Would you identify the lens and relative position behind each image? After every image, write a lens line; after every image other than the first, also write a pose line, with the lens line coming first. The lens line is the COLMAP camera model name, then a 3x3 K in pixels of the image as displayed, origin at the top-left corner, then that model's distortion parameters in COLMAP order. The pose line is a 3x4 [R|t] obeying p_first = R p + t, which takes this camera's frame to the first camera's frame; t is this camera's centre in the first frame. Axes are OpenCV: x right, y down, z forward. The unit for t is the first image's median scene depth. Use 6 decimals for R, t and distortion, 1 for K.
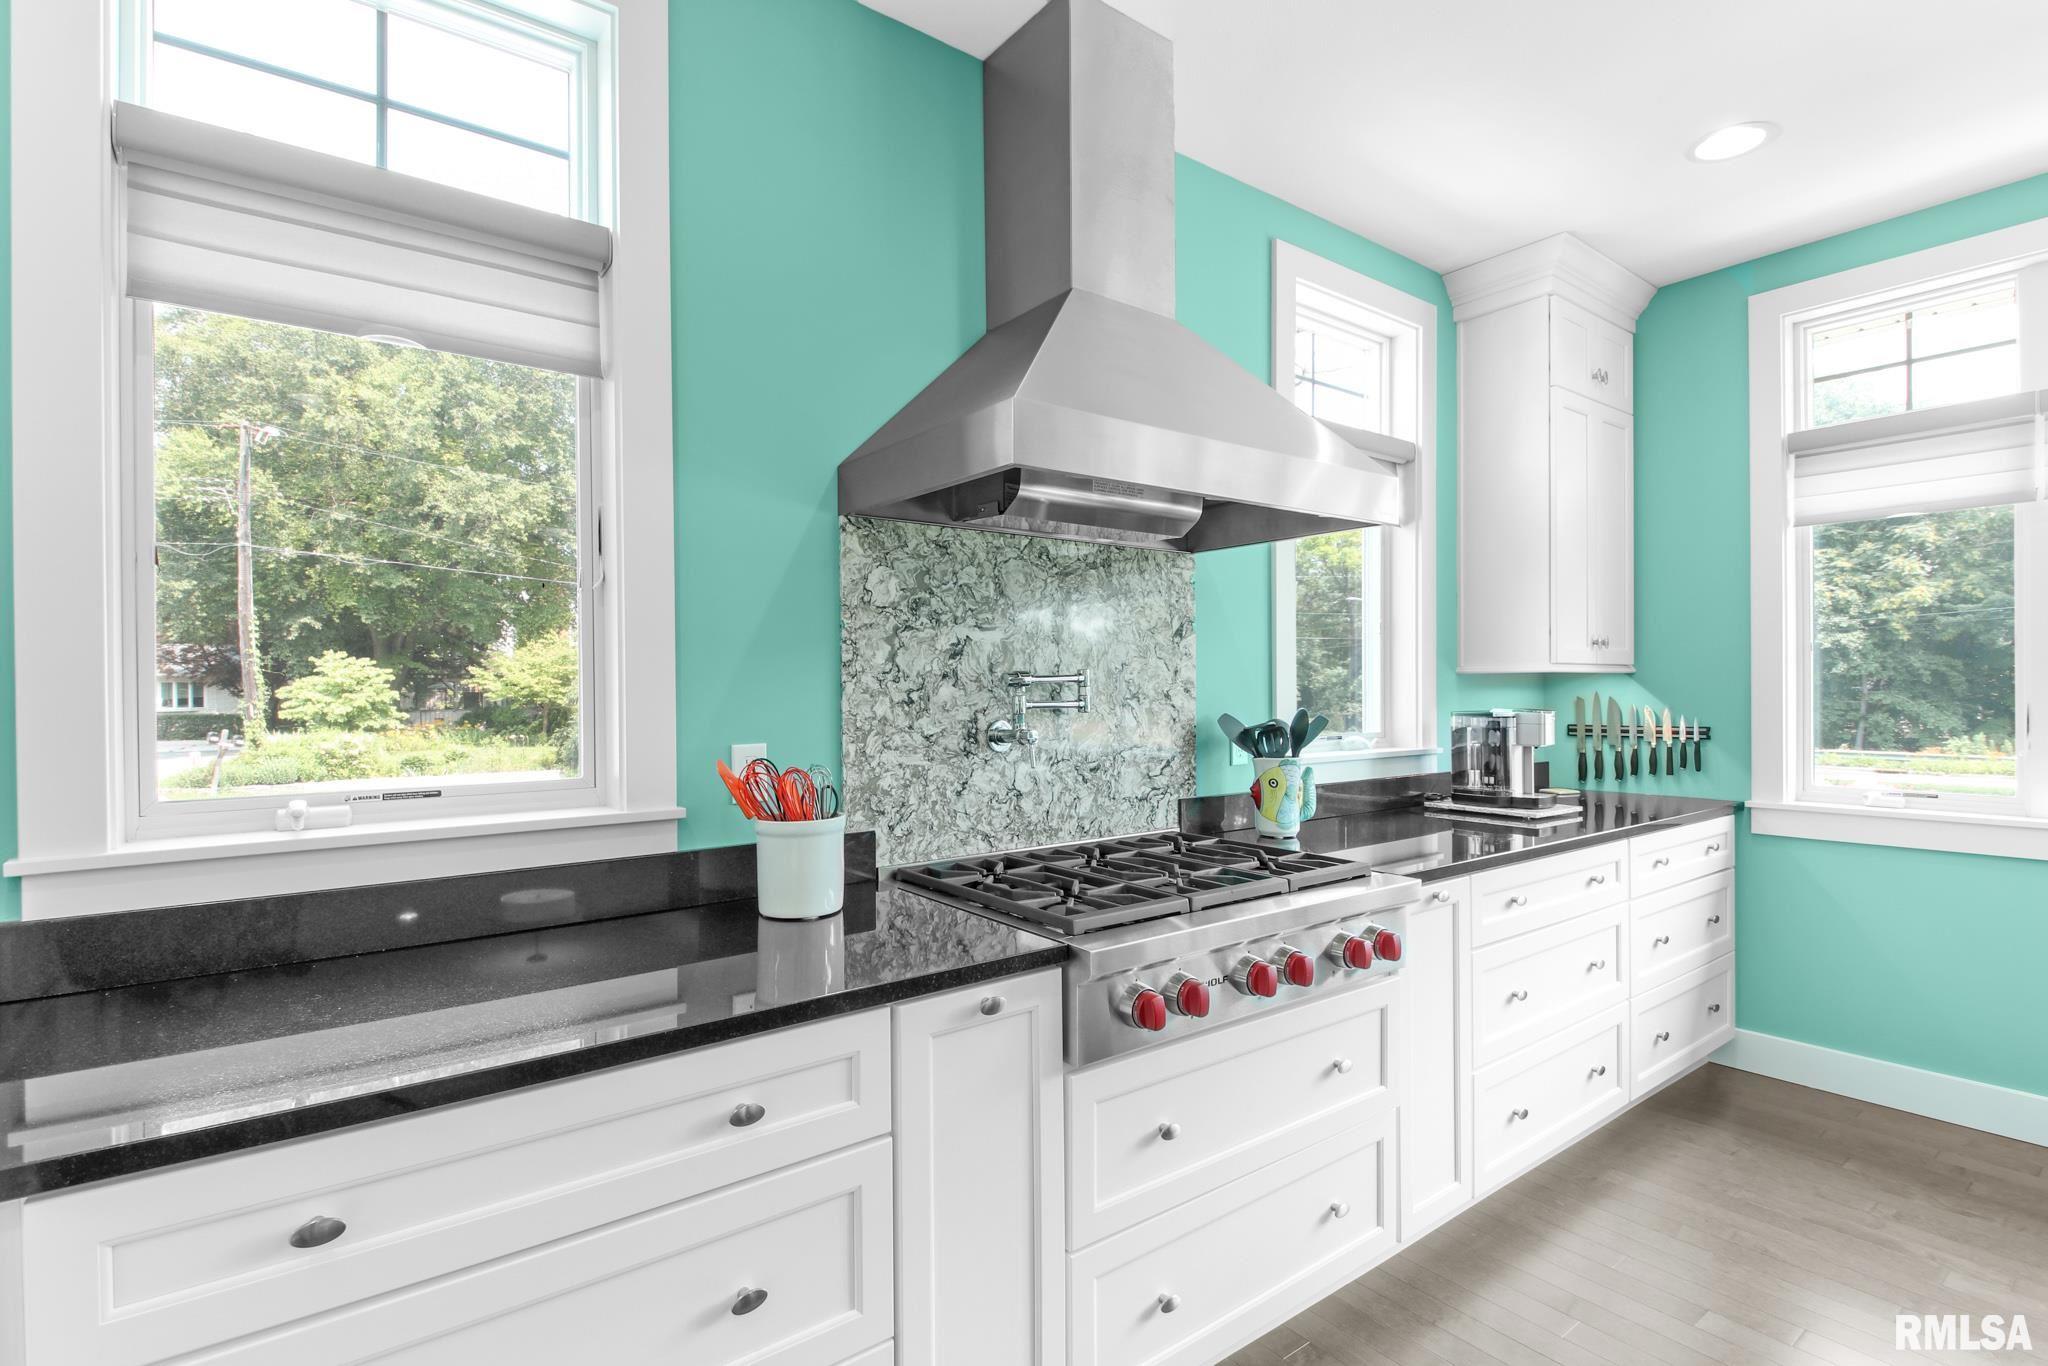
lens RADIAL K [[954.9, 0, 1018.3], [0, 954.9, 690.8], [0, 0, 1]] dist [0.027089, -0.023262]
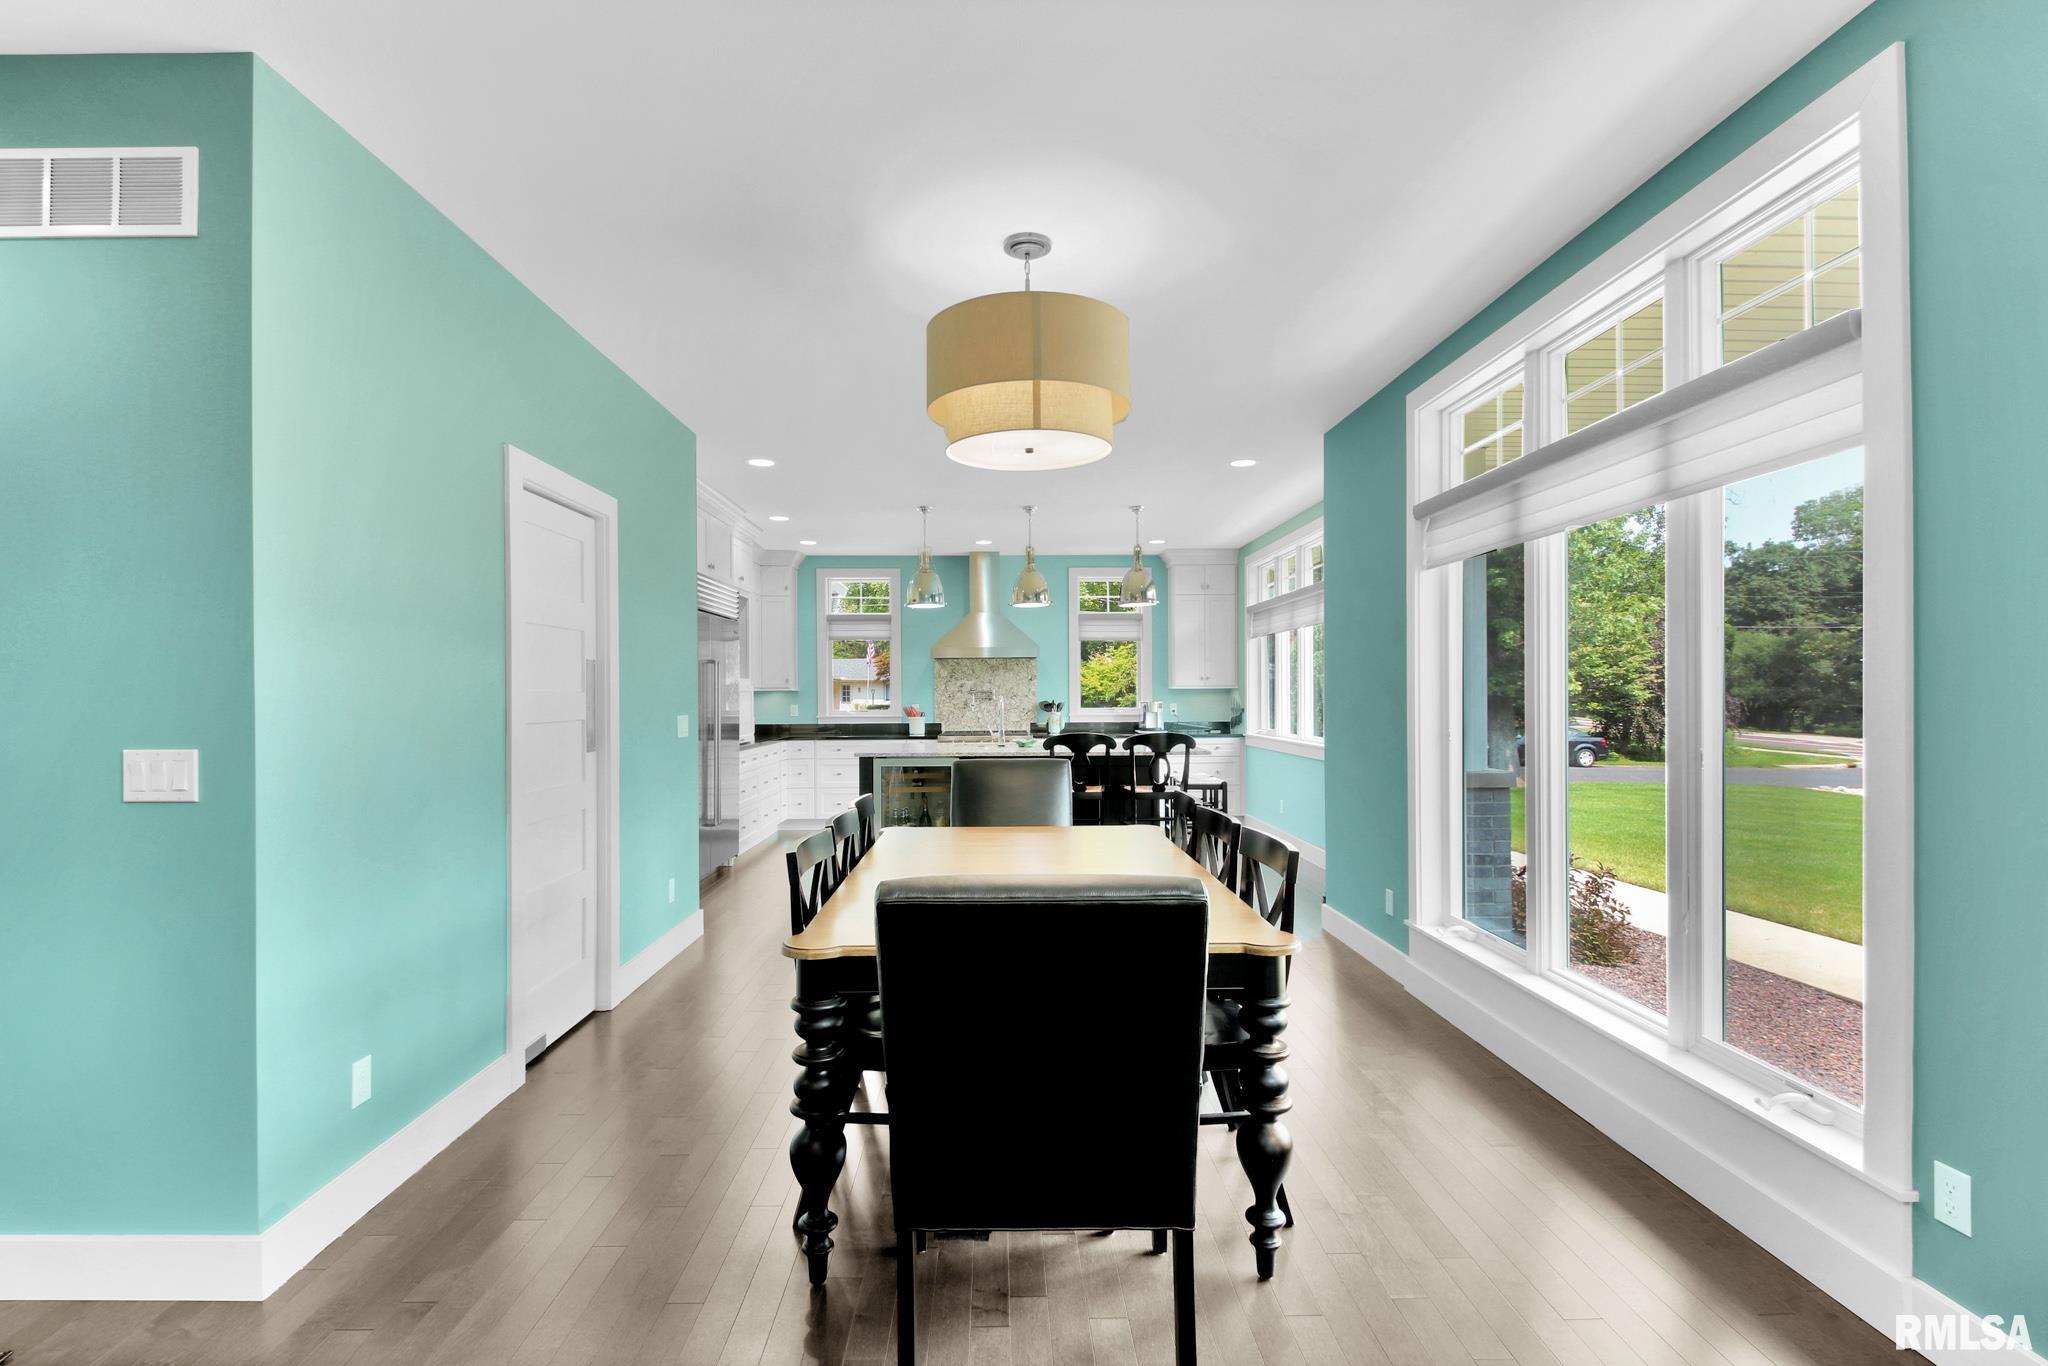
lens RADIAL K [[963.4, 0, 1016.1], [0, 963.4, 693.3], [0, 0, 1]] dist [0.034963, -0.028696]
pose [[0.812828, 0.003736, -0.582492, 0.228832], [-0.001726, 0.999990, 0.004005, -0.002021], [0.582502, -0.002250, 0.812826, -0.210195]]
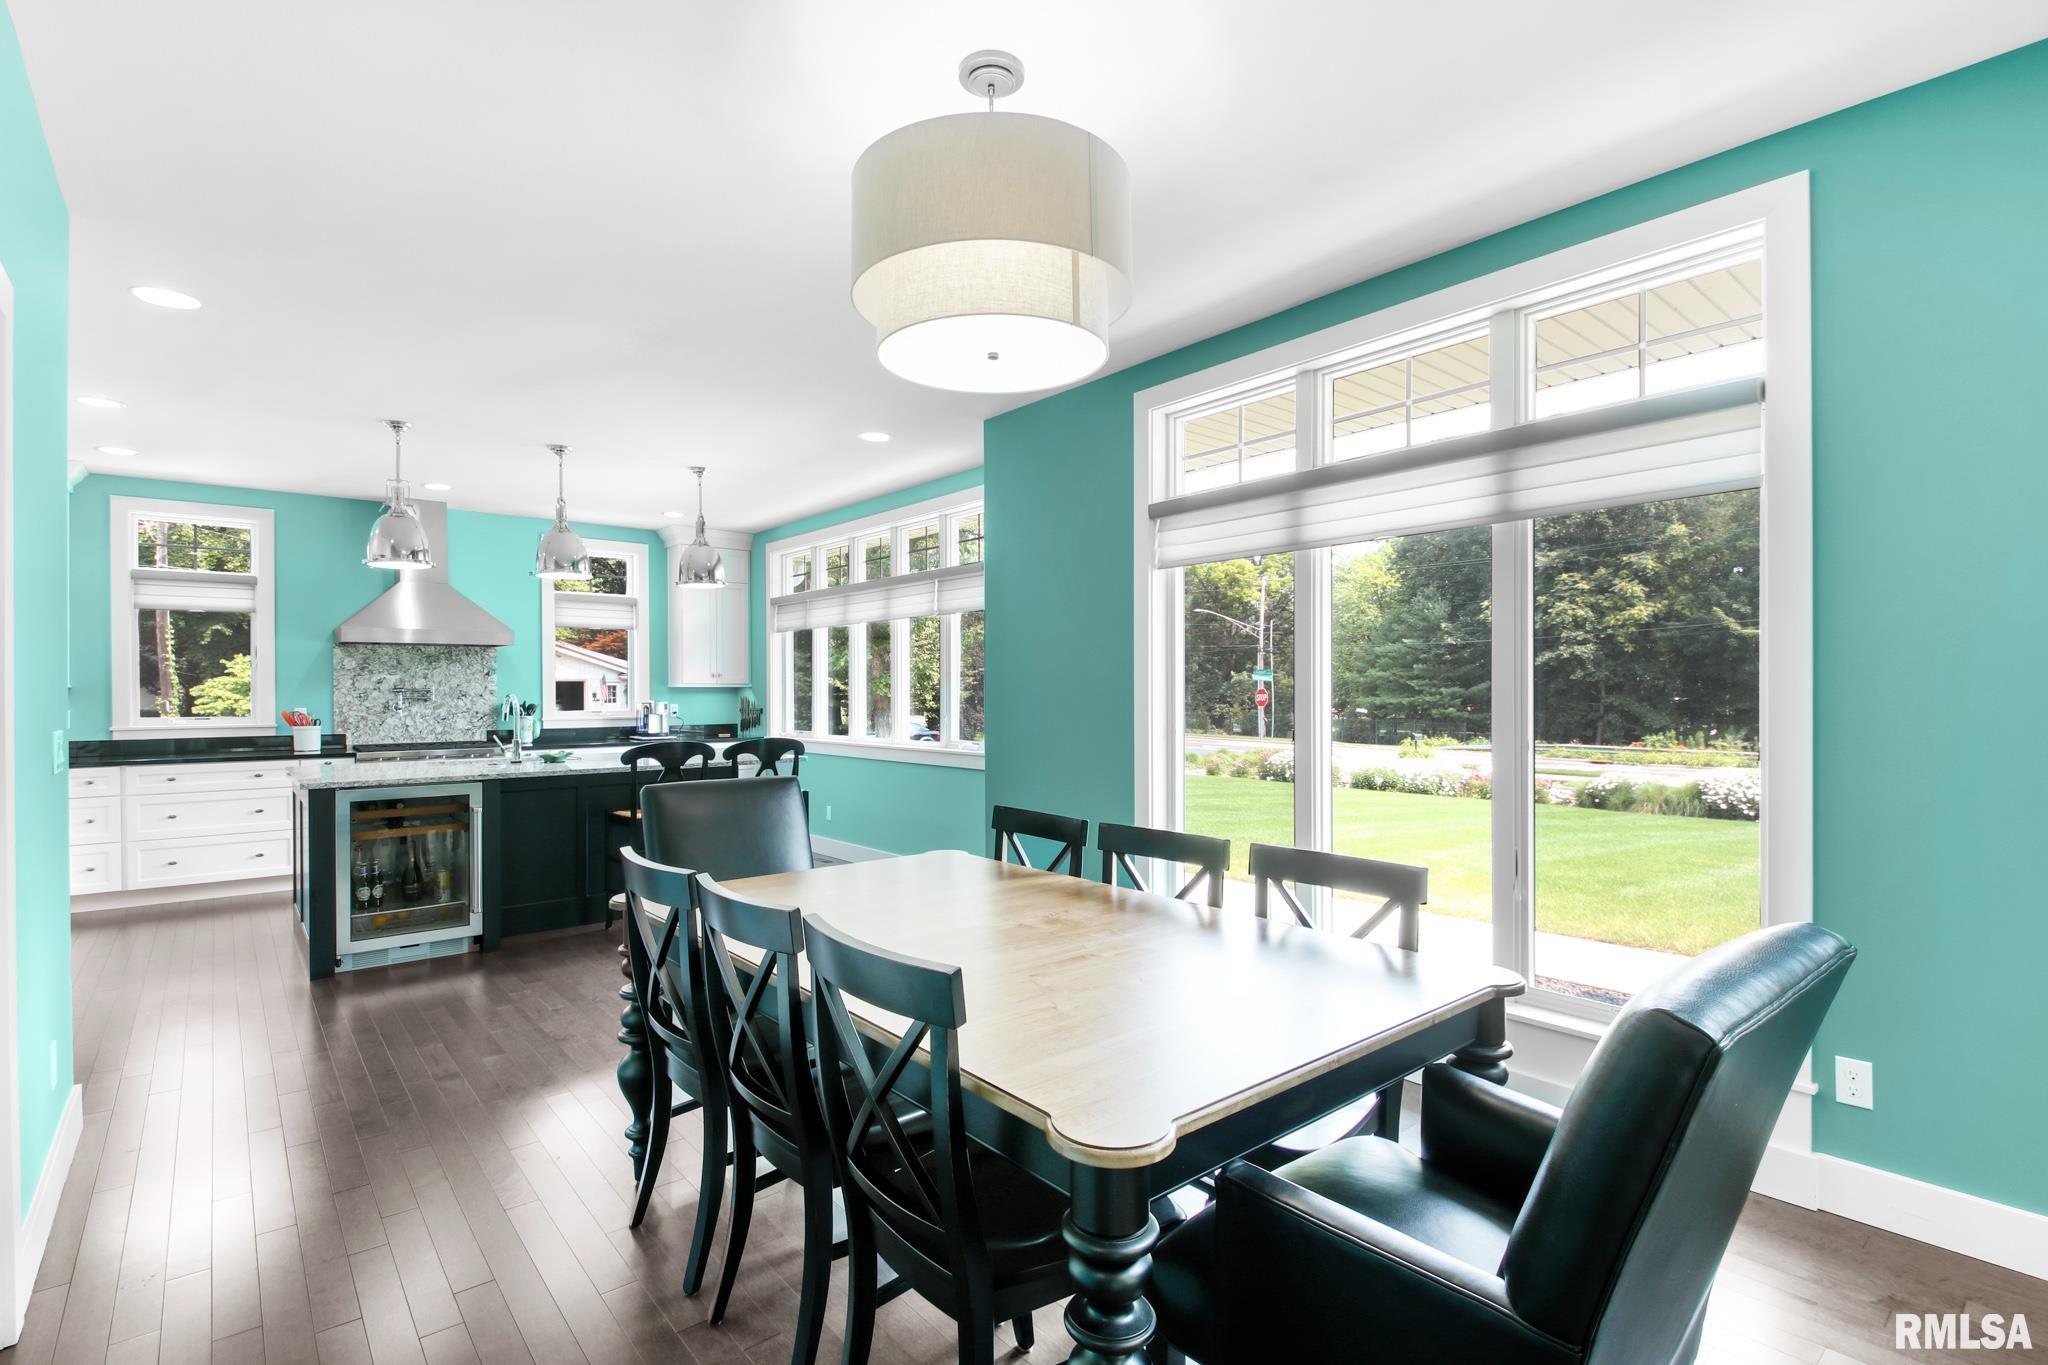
lens RADIAL K [[955.8, 0, 1020.8], [0, 955.8, 691.1], [0, 0, 1]] dist [0.031415, -0.027295]
pose [[0.998704, 0.003915, 0.050746, 0.160855], [-0.003905, 0.999992, -0.000306, -0.001348], [-0.050747, 0.000107, 0.998712, -0.199193]]
